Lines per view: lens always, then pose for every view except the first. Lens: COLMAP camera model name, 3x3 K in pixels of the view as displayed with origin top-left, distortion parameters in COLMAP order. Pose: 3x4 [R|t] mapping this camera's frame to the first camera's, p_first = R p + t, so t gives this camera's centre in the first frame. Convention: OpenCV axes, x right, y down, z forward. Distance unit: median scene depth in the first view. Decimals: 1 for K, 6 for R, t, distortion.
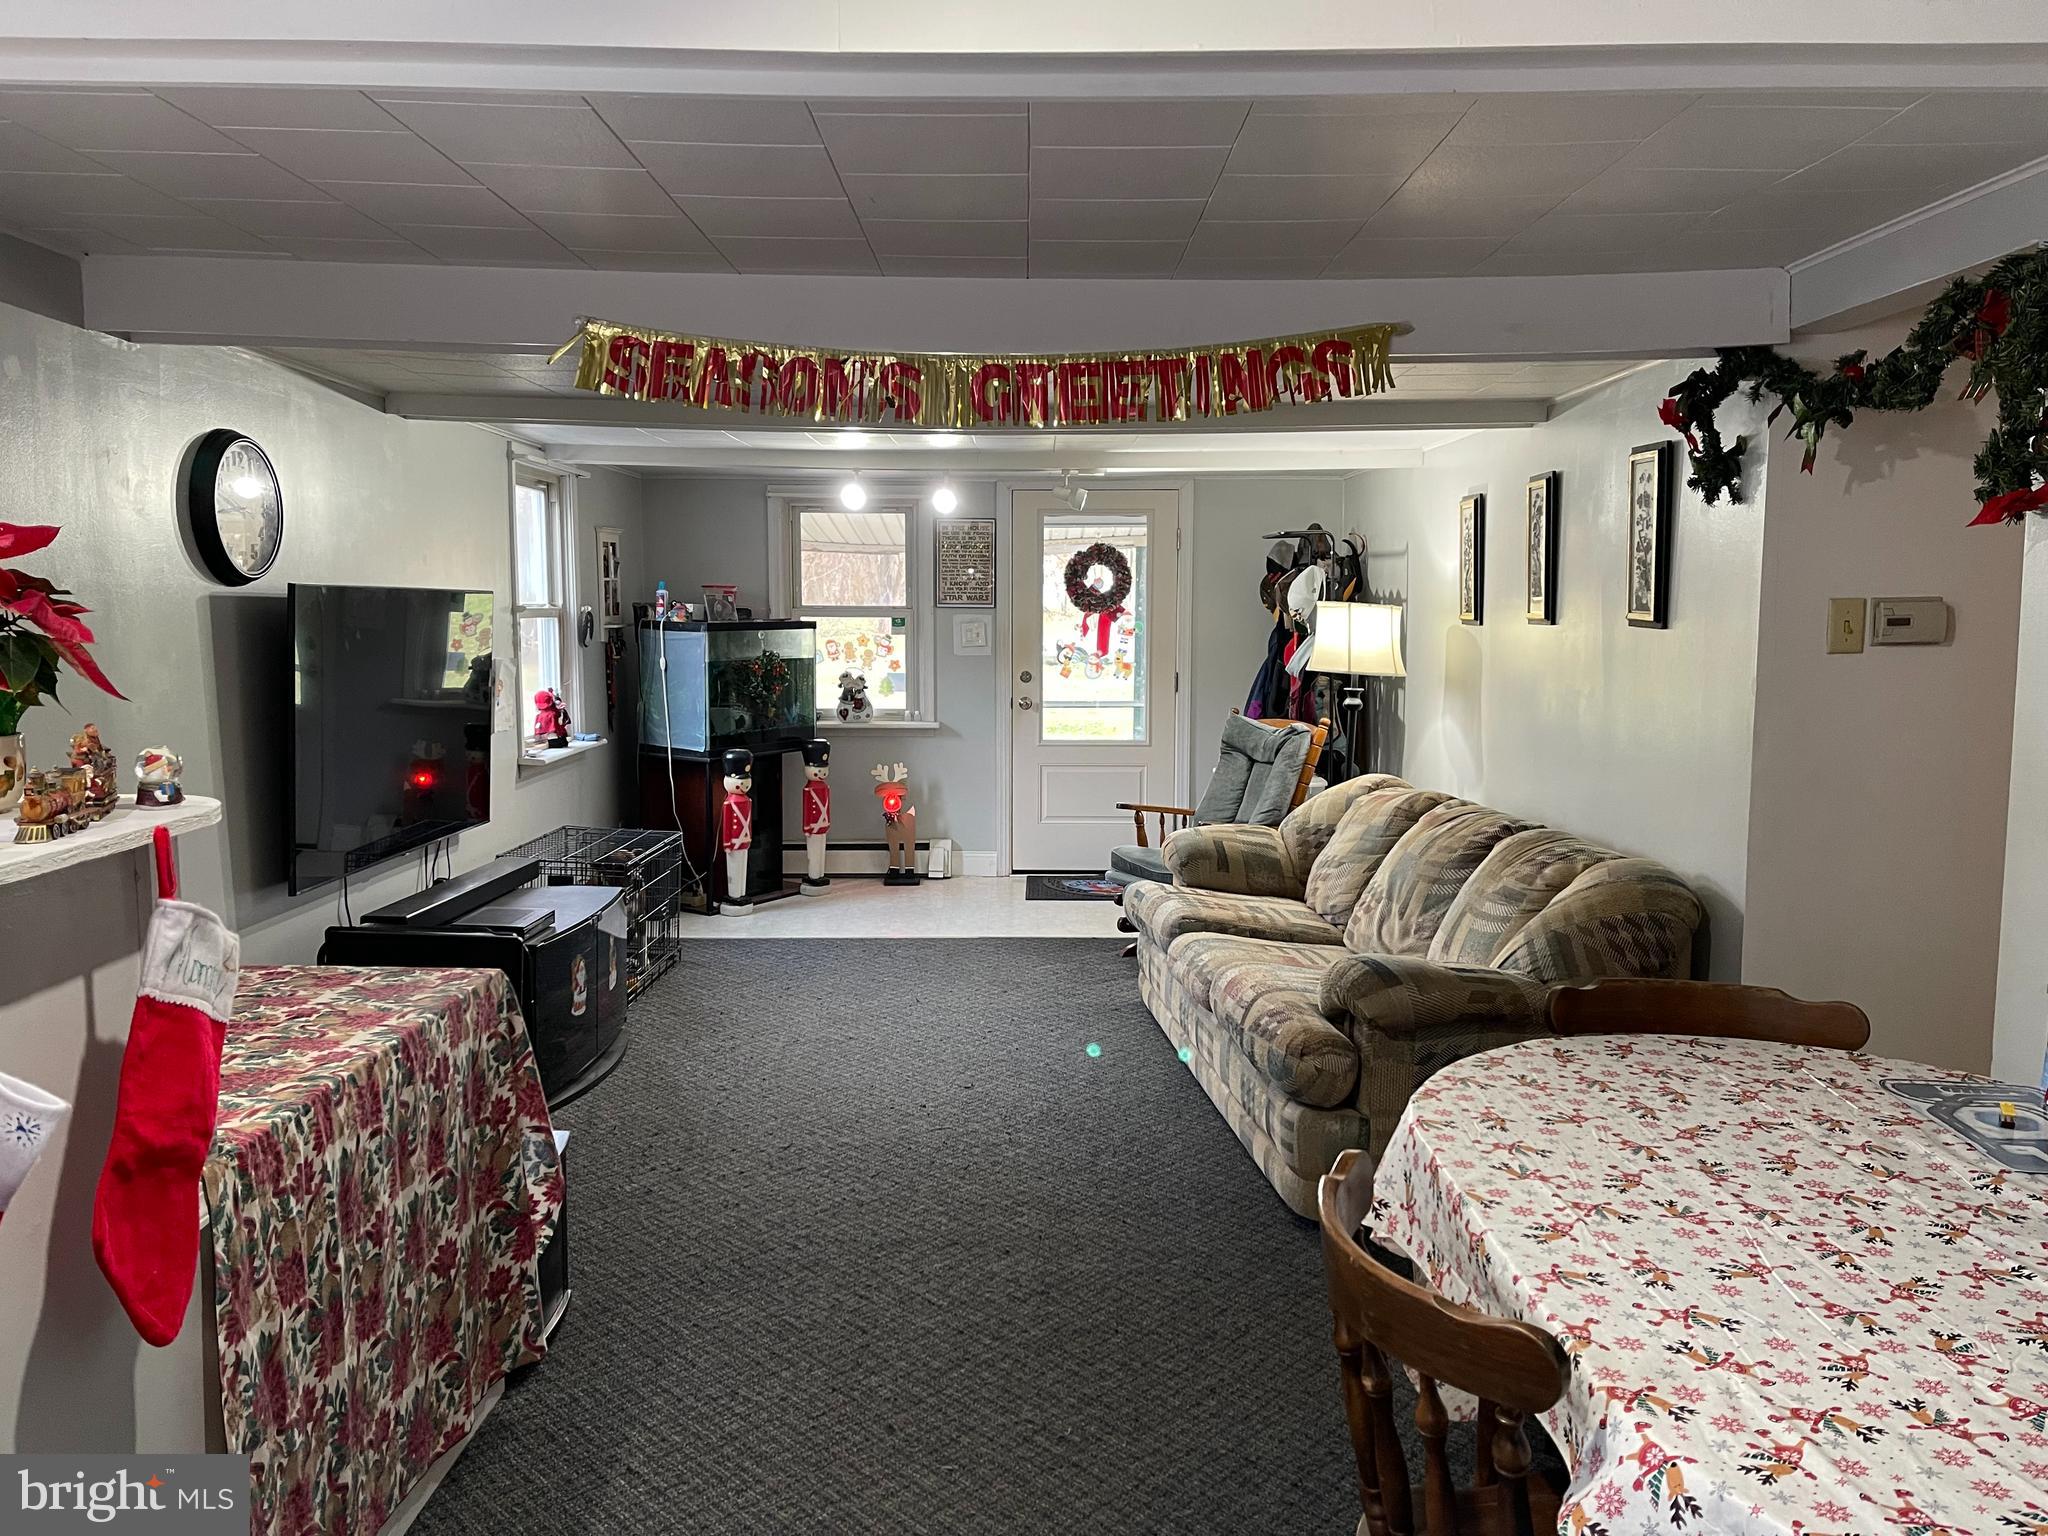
lens RADIAL K [[1543.4, 0, 1022.8], [0, 1543.4, 759.4], [0, 0, 1]] dist [0.077459, -0.096008]
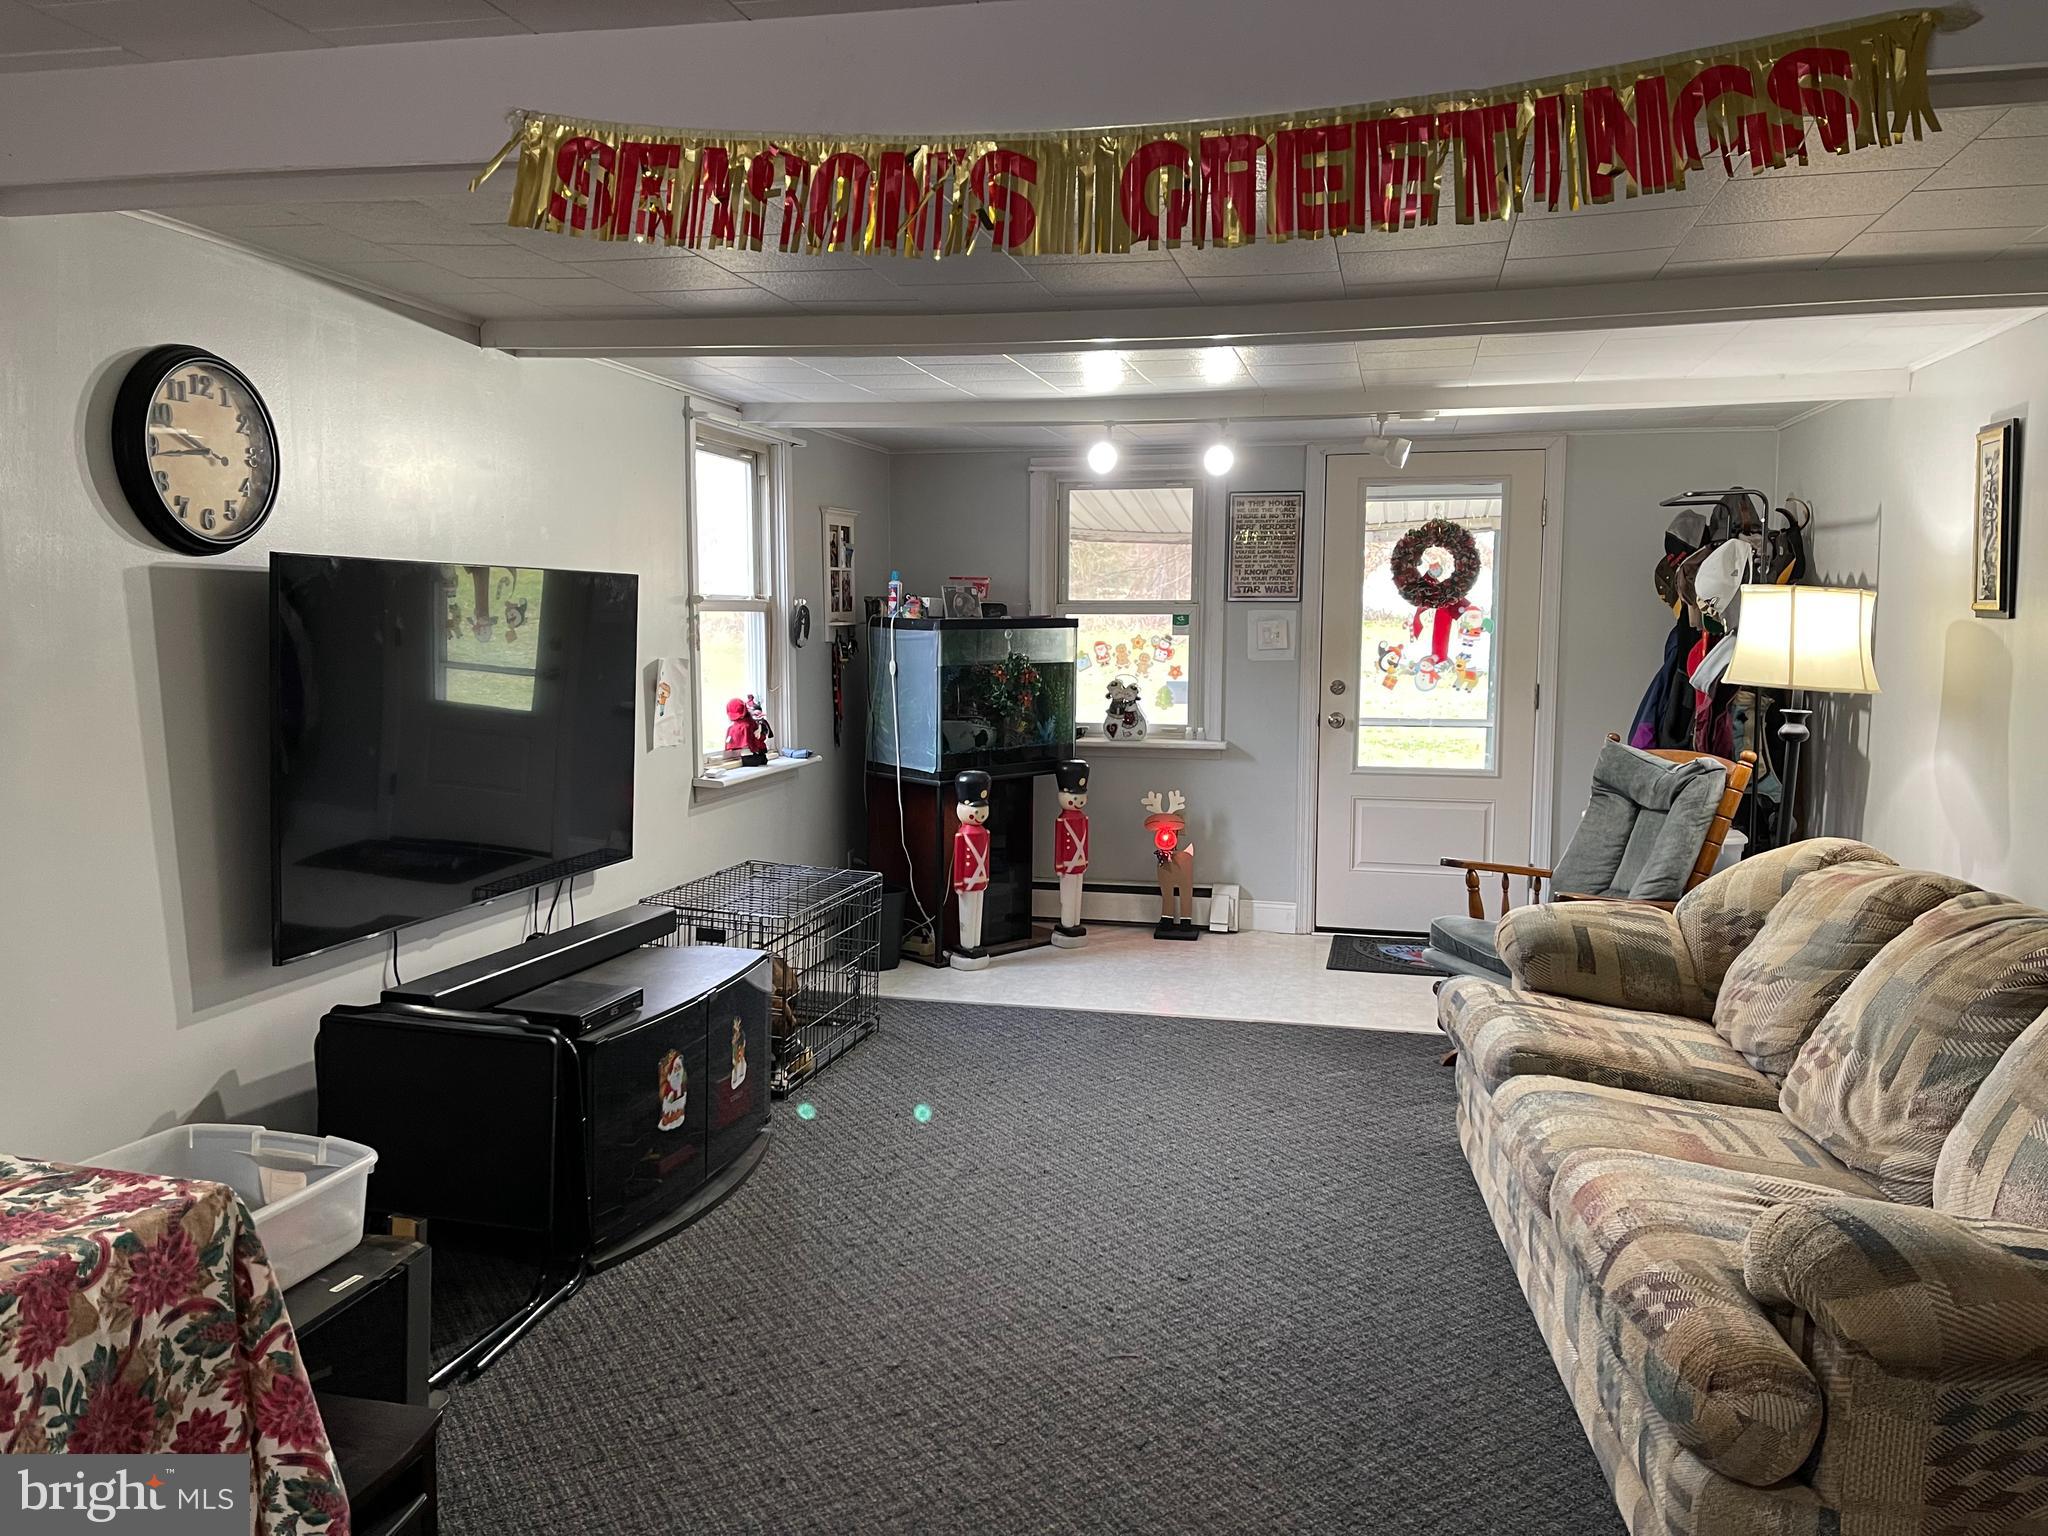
lens RADIAL K [[1543.4, 0, 1015.0], [0, 1543.4, 771.6], [0, 0, 1]] dist [0.077459, -0.096008]
pose [[0.971911, 0.024936, -0.234025, 0.043429], [-0.024341, 0.999689, 0.005430, -0.015315], [0.234088, 0.000419, 0.972215, 0.269114]]
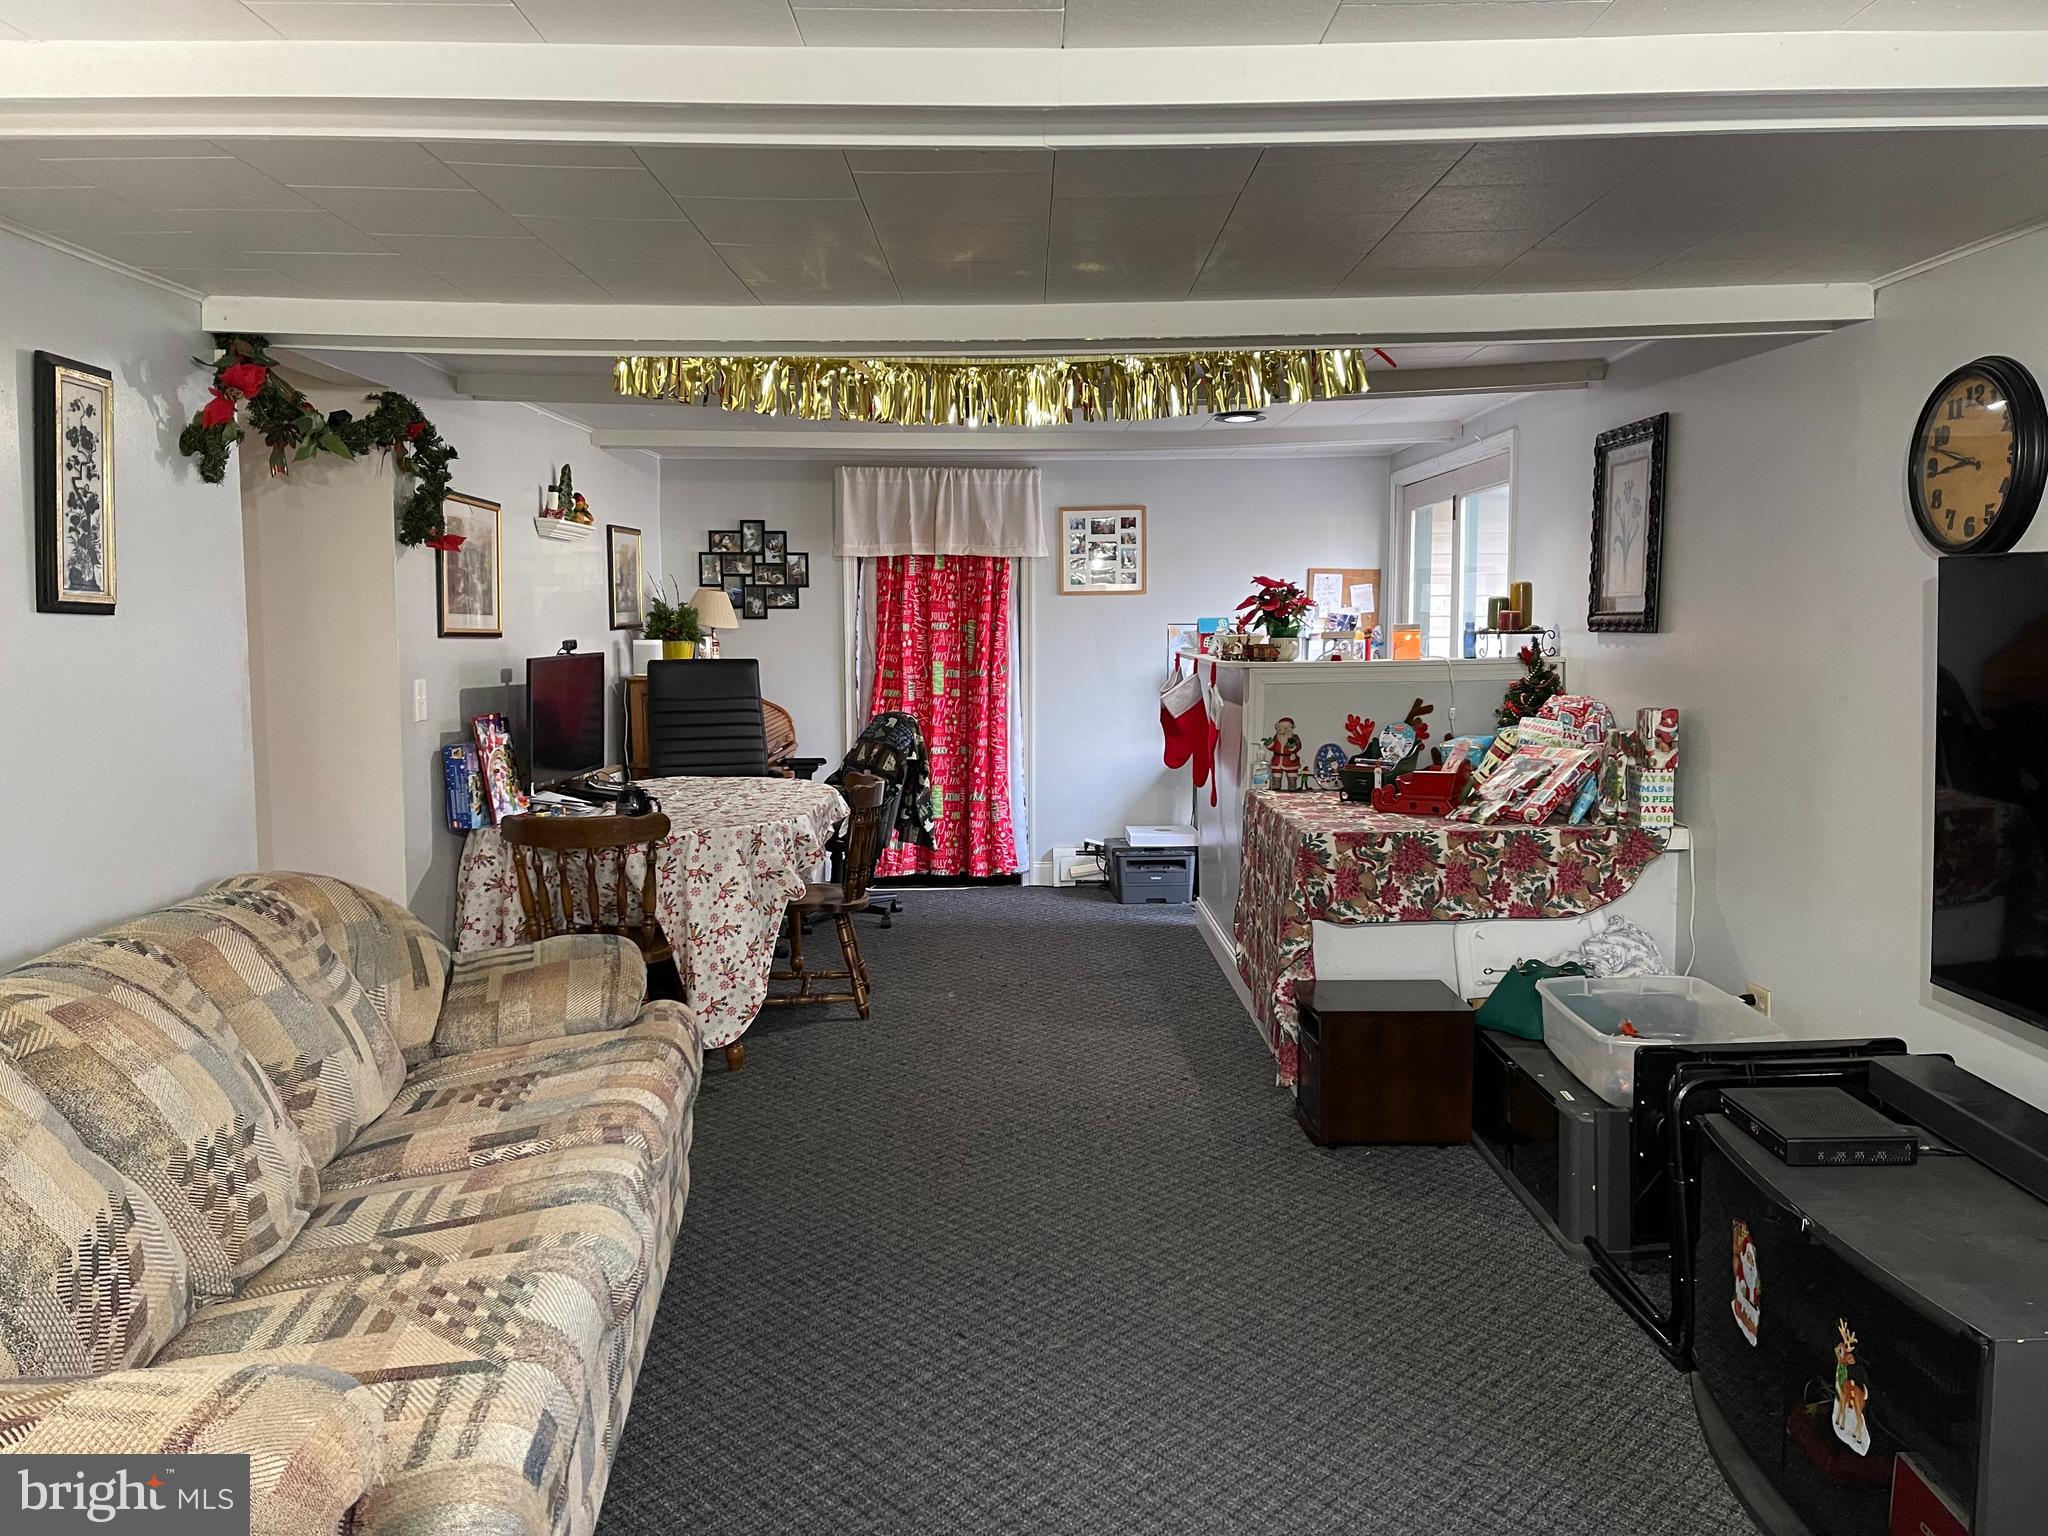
lens RADIAL K [[1543.4, 0, 1018.9], [0, 1543.4, 760.8], [0, 0, 1]] dist [0.077459, -0.096008]
pose [[-0.999977, 0.003051, -0.006011, -0.023970], [0.001837, 0.981301, 0.192472, -0.122646], [0.006486, 0.192457, -0.981284, 1.319748]]
